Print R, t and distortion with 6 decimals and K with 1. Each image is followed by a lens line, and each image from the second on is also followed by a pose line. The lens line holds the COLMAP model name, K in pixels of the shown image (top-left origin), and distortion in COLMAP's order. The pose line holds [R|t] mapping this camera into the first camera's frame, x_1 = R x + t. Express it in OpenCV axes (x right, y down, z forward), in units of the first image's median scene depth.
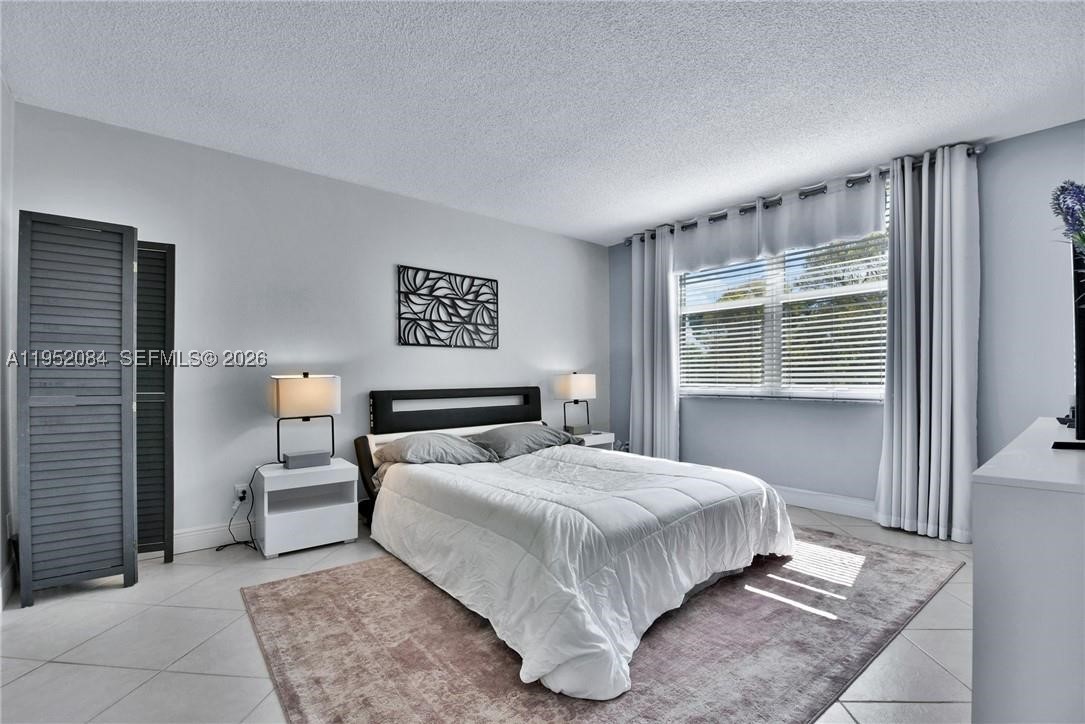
lens RADIAL K [[478.2, 0, 551.7], [0, 478.2, 375.2], [0, 0, 1]] dist [0.003641, -0.000075]
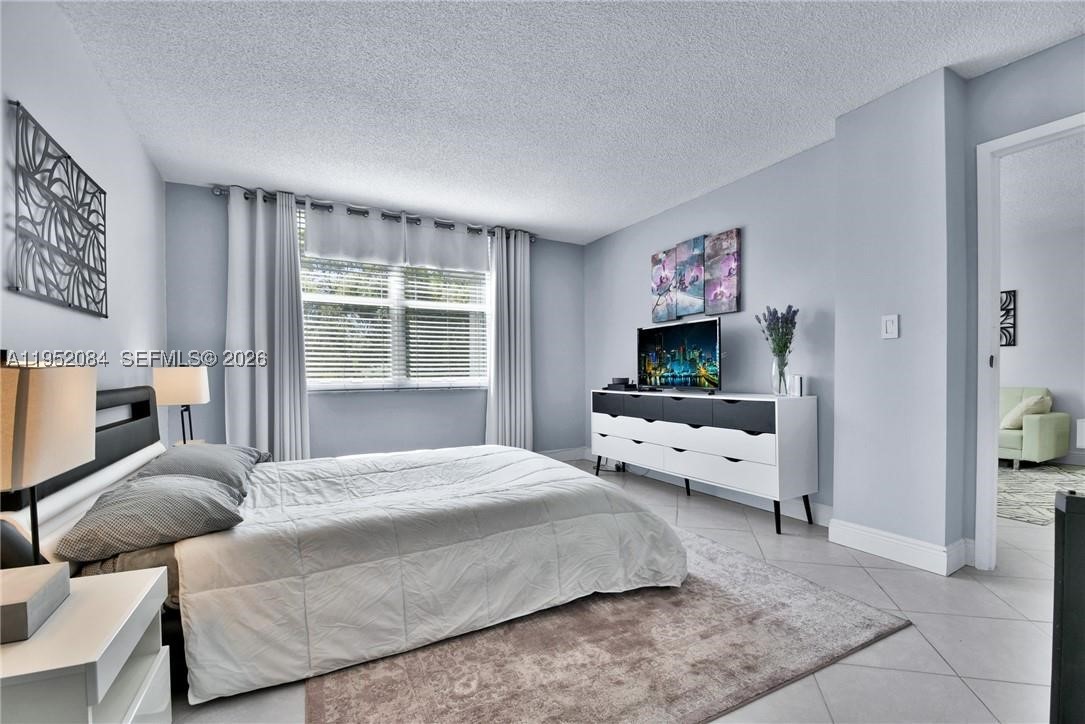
lens RADIAL K [[478.2, 0, 551.7], [0, 478.2, 375.2], [0, 0, 1]] dist [0.003641, -0.000075]
pose [[0.203969, -0.008088, 0.978944, -0.612409], [0.003585, 0.999965, 0.007515, 0.007260], [-0.978971, 0.001977, 0.203991, 0.445964]]
